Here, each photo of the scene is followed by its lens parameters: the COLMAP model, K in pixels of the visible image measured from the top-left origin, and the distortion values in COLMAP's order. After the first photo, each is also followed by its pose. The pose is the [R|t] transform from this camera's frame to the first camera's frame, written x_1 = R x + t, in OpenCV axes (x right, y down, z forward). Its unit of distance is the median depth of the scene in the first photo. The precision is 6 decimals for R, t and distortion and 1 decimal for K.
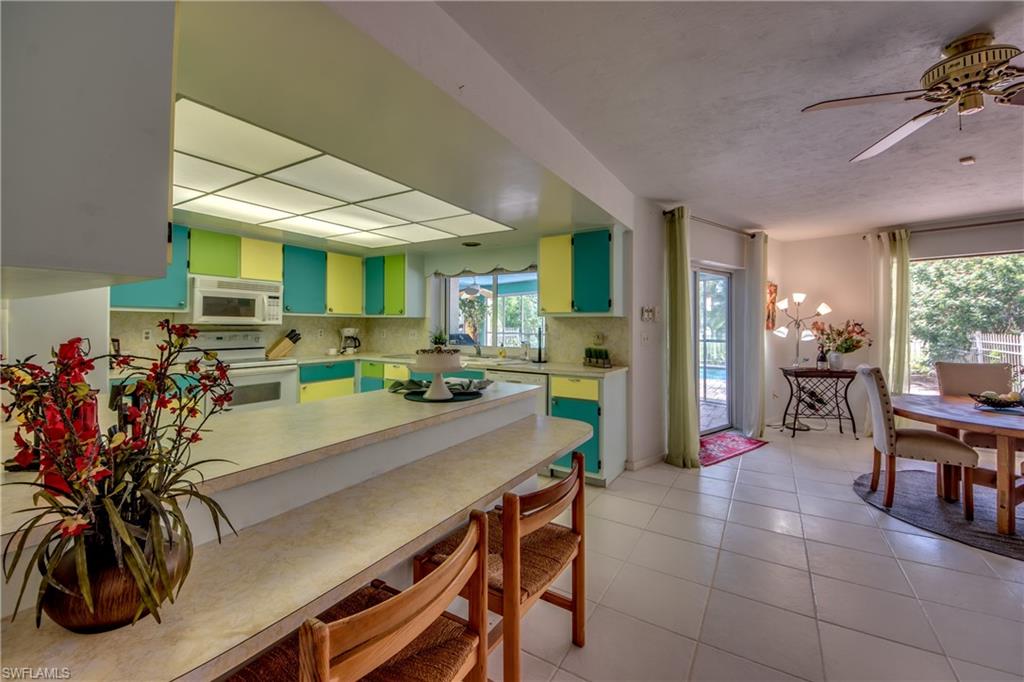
lens RADIAL K [[411.7, 0, 512.9], [0, 411.7, 318.3], [0, 0, 1]] dist [0.032948, -0.024264]
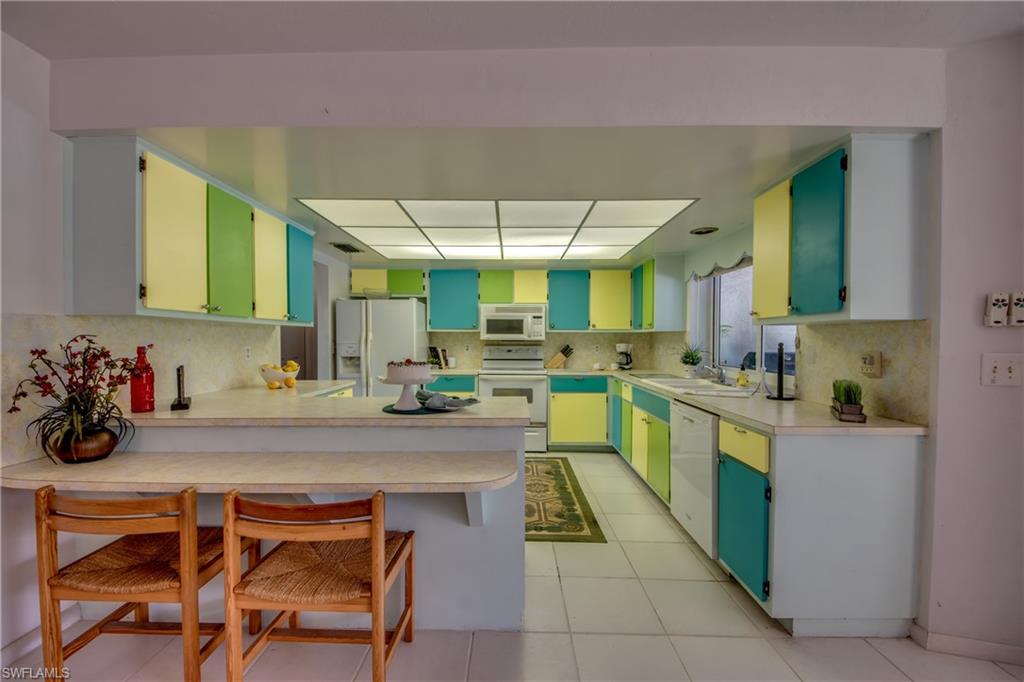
lens RADIAL K [[419.7, 0, 510.0], [0, 419.7, 345.1], [0, 0, 1]] dist [0.031857, -0.025838]
pose [[0.511408, 0.004457, -0.859326, 0.354306], [0.015255, 0.999782, 0.014265, 0.009243], [0.859202, -0.020405, 0.511229, 0.284539]]
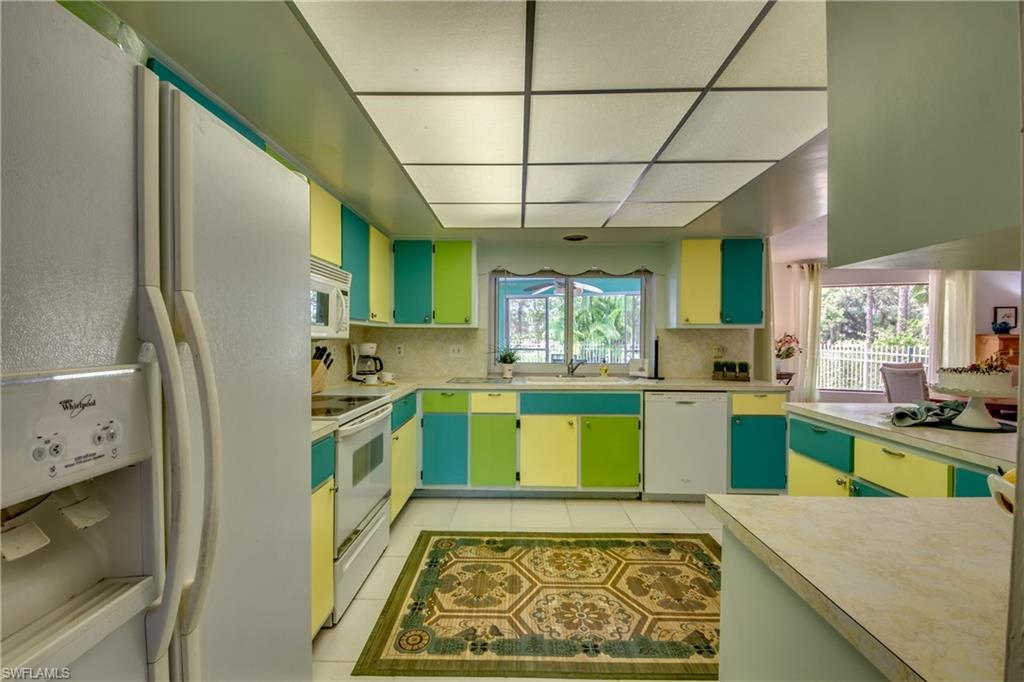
lens RADIAL K [[434.4, 0, 512.0], [0, 434.4, 341.0], [0, 0, 1]] dist [0.015603, -0.014733]
pose [[0.863753, -0.009111, 0.503832, -0.596794], [-0.004669, 0.999649, 0.026082, 0.000951], [-0.503893, -0.024881, 0.863408, 0.301331]]
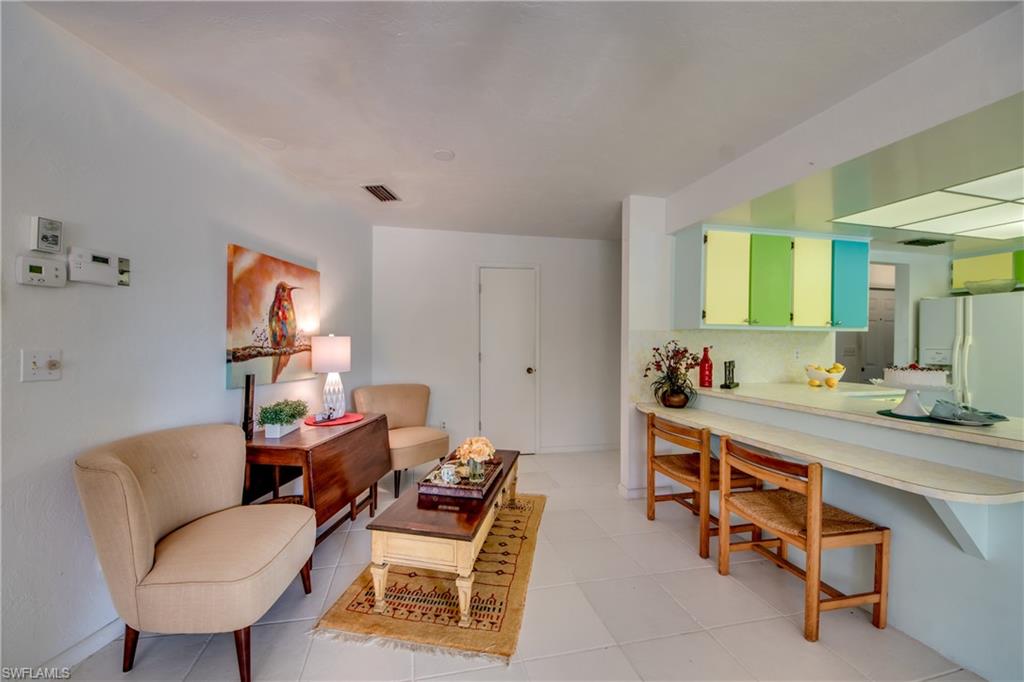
lens RADIAL K [[381.4, 0, 512.0], [0, 381.4, 341.0], [0, 0, 1]] dist [0.026995, -0.017953]
pose [[-0.688979, -0.012578, -0.724672, 0.518431], [0.000257, 0.999845, -0.017598, 0.012182], [0.724781, -0.012310, -0.688869, 0.417106]]
